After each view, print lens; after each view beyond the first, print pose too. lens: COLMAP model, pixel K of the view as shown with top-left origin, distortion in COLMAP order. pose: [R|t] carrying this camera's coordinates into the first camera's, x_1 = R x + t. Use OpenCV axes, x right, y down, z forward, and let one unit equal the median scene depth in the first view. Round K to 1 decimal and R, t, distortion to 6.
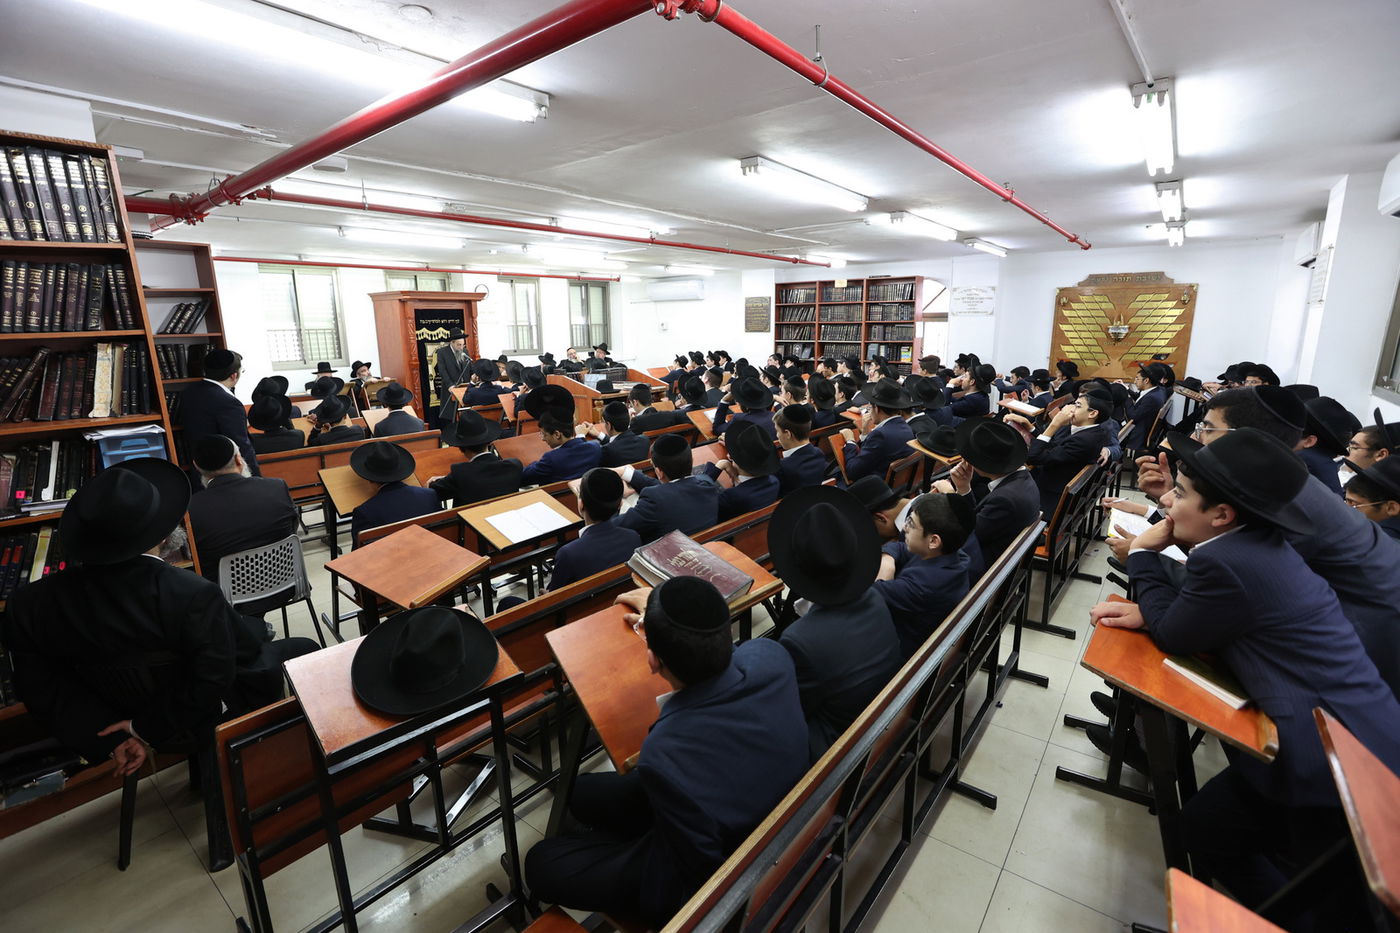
lens RADIAL K [[675.4, 0, 696.5], [0, 675.4, 473.0], [0, 0, 1]] dist [-0.017428, 0.000034]
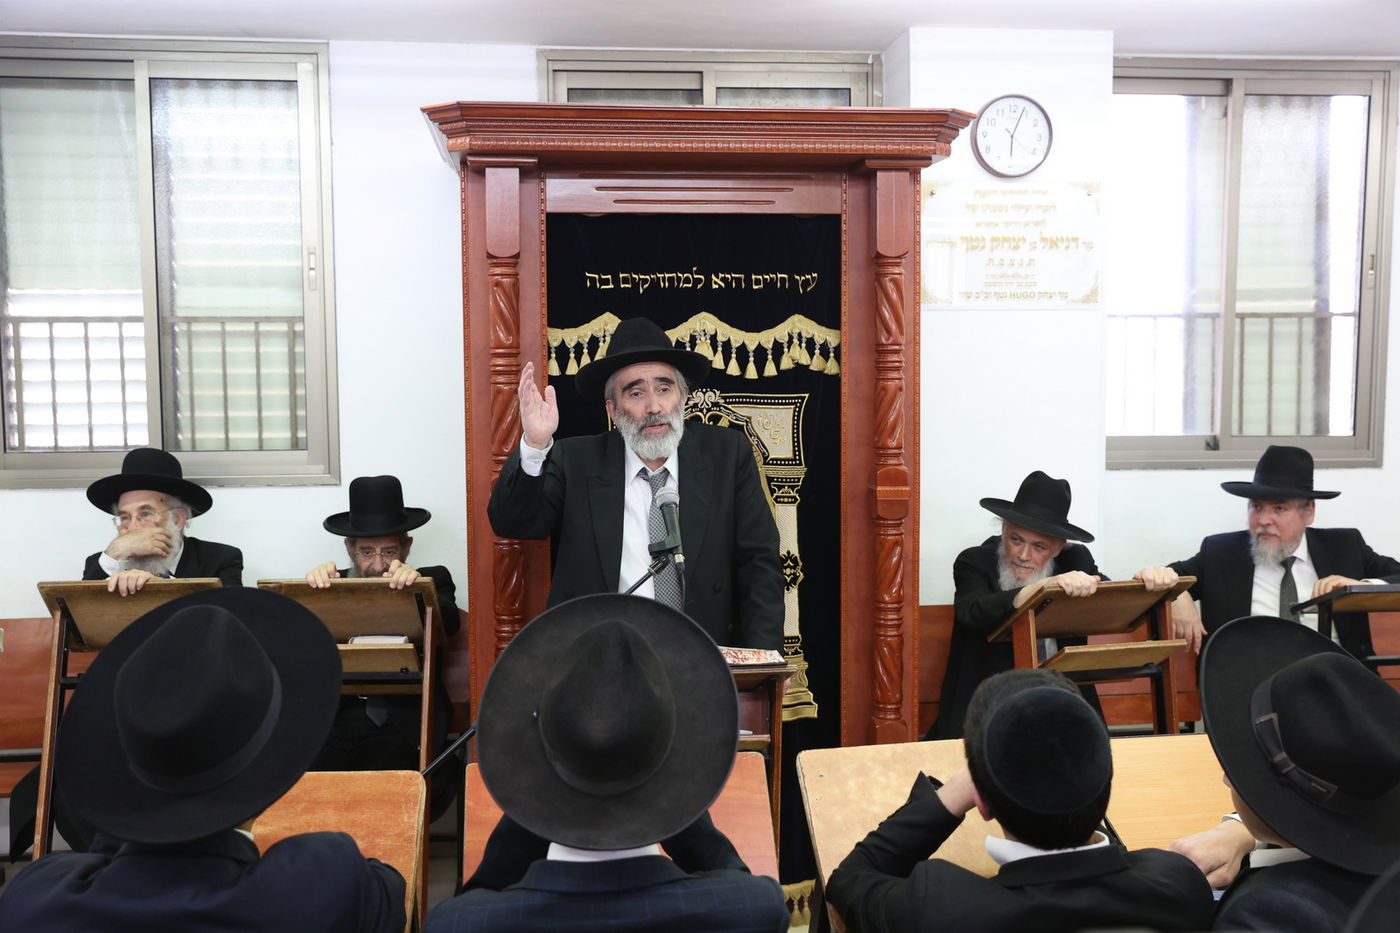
lens RADIAL K [[1461.8, 0, 708.6], [0, 1461.8, 477.8], [0, 0, 1]] dist [0.021480, 0.000000]
pose [[0.721057, 0.065743, -0.689749, -0.096938], [-0.153089, 0.986002, -0.066057, -0.144419], [0.675752, 0.153224, 0.721029, 0.714708]]
